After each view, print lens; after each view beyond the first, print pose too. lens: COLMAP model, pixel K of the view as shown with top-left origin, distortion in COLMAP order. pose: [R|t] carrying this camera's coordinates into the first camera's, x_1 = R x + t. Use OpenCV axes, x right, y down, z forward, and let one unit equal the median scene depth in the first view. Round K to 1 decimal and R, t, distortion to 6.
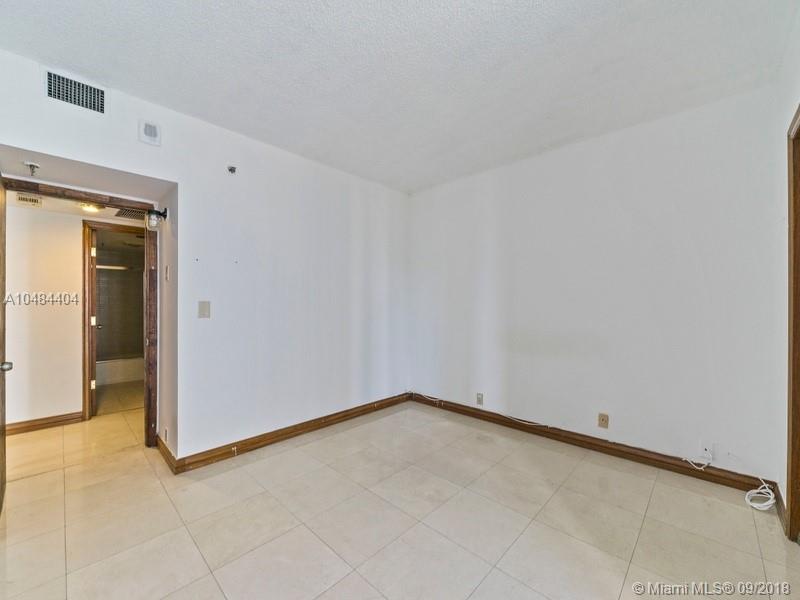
lens RADIAL K [[311.2, 0, 400.9], [0, 311.2, 301.9], [0, 0, 1]] dist [-0.000862, -0.000126]
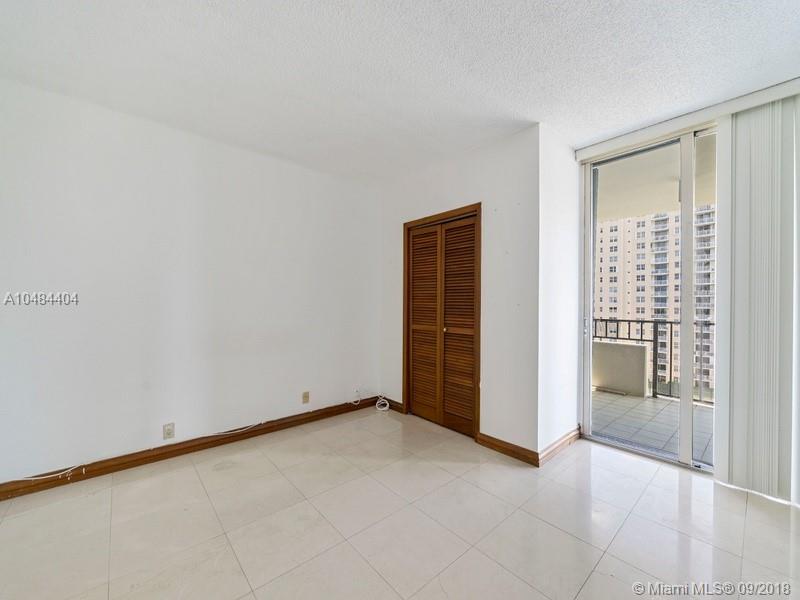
lens RADIAL K [[313.4, 0, 407.9], [0, 313.4, 300.6], [0, 0, 1]] dist [-0.000362, -0.000055]
pose [[0.099124, 0.014765, 0.994965, -0.503115], [-0.017321, 0.999764, -0.013111, 0.001257], [-0.994924, -0.015934, 0.099357, 0.417743]]
